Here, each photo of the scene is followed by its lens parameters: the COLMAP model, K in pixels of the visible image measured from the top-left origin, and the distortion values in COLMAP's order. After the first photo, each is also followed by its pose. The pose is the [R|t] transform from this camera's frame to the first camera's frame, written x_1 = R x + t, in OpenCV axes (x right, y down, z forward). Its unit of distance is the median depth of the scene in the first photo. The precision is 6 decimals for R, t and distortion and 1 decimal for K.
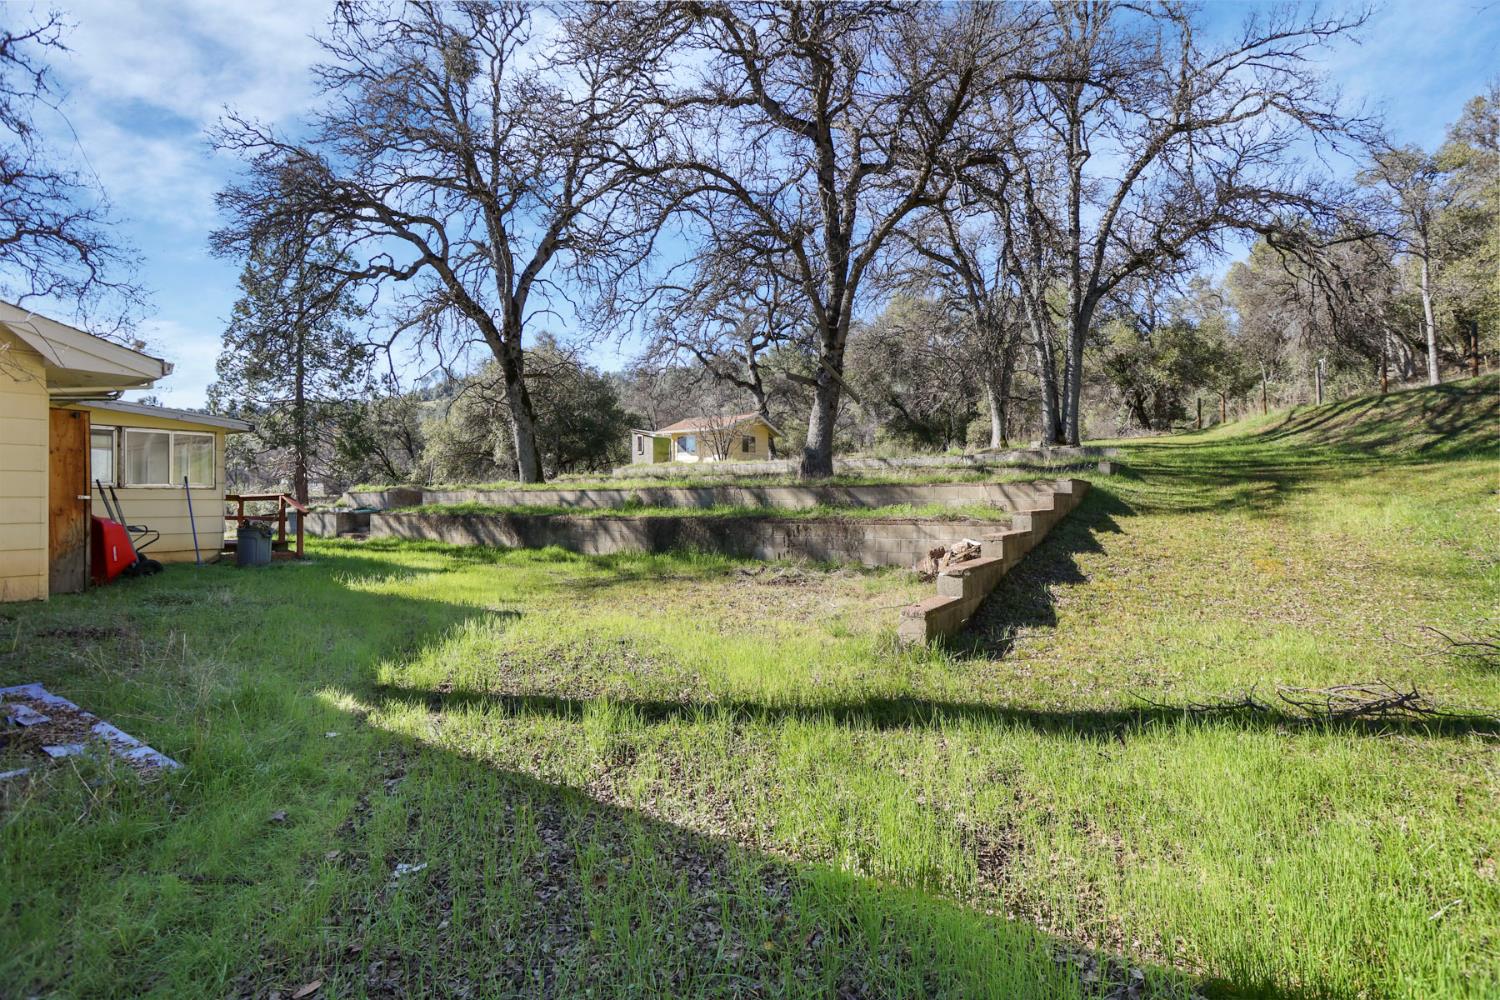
lens RADIAL K [[738.1, 0, 750.4], [0, 738.1, 495.8], [0, 0, 1]] dist [-0.050285, 0.016313]
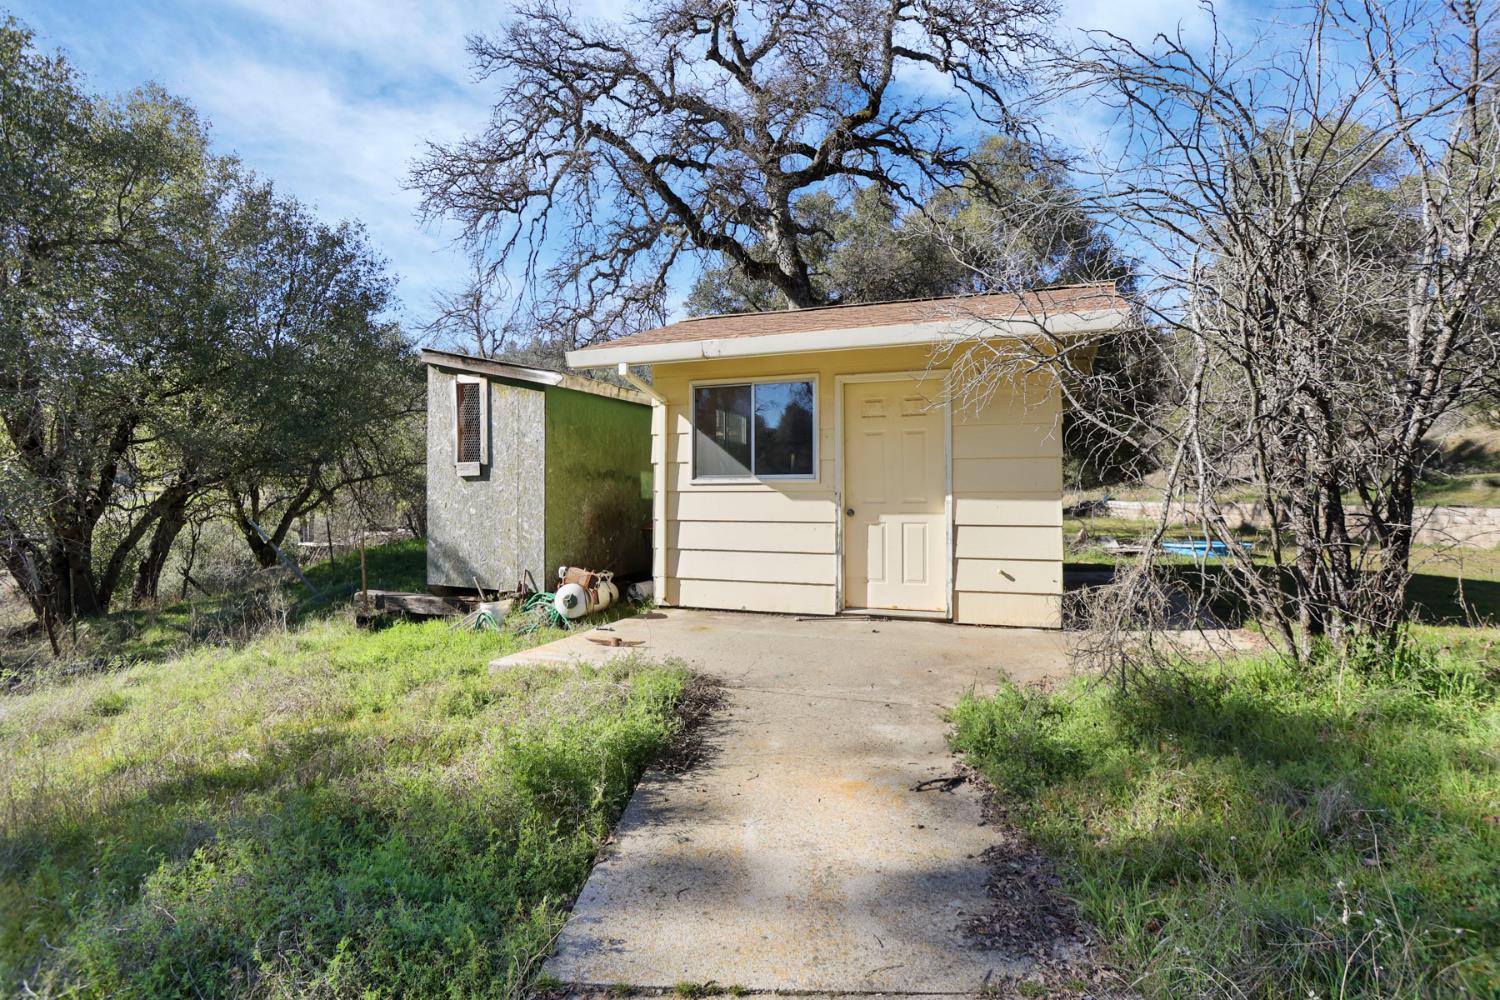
lens RADIAL K [[738.1, 0, 753.7], [0, 738.1, 497.7], [0, 0, 1]] dist [-0.050285, 0.016313]
pose [[0.969082, 0.001557, 0.246734, -0.303549], [-0.002708, 0.999987, 0.004327, -0.128781], [-0.246724, -0.004861, 0.969074, 1.935642]]
